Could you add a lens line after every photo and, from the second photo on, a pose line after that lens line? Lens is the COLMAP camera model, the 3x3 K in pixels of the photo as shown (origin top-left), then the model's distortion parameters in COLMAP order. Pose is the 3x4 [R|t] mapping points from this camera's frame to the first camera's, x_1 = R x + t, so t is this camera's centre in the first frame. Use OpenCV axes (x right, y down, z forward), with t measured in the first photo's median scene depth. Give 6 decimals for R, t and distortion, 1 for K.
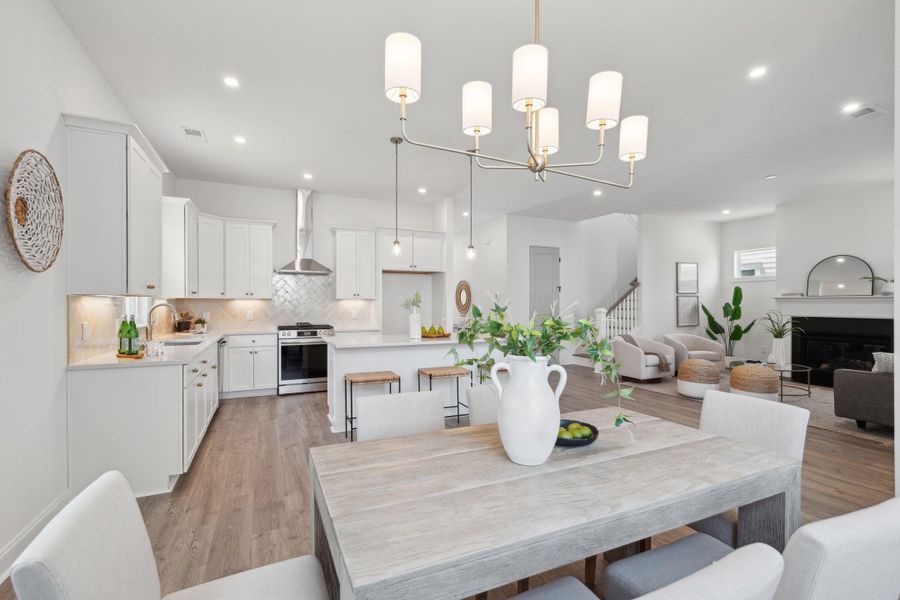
lens RADIAL K [[409.7, 0, 447.6], [0, 409.7, 305.3], [0, 0, 1]] dist [-0.007947, 0.001829]
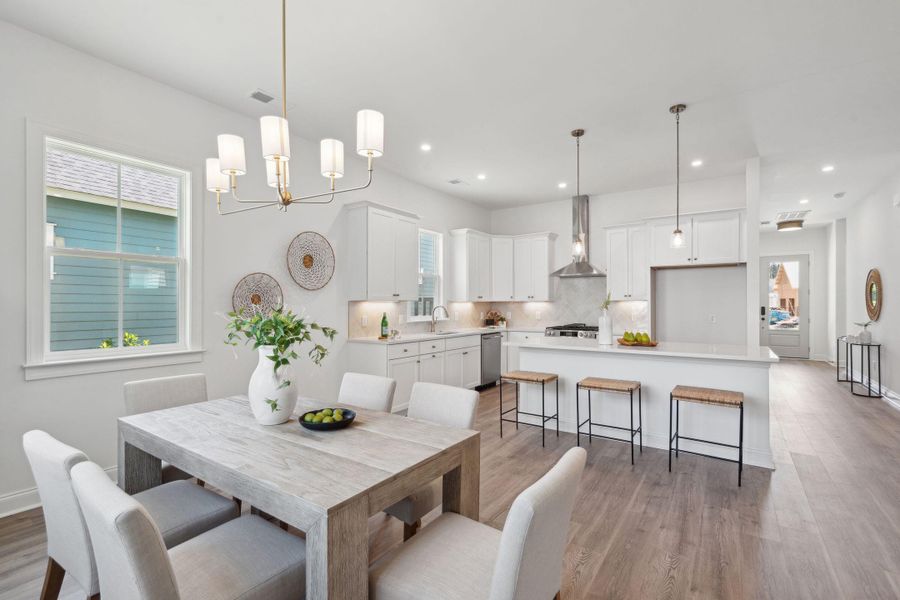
lens RADIAL K [[409.7, 0, 444.8], [0, 409.7, 301.4], [0, 0, 1]] dist [-0.007947, 0.001829]
pose [[0.513328, -0.009452, -0.858141, 0.399226], [-0.001810, 0.999925, -0.012097, -0.001098], [0.858191, 0.007763, 0.513272, 0.192021]]
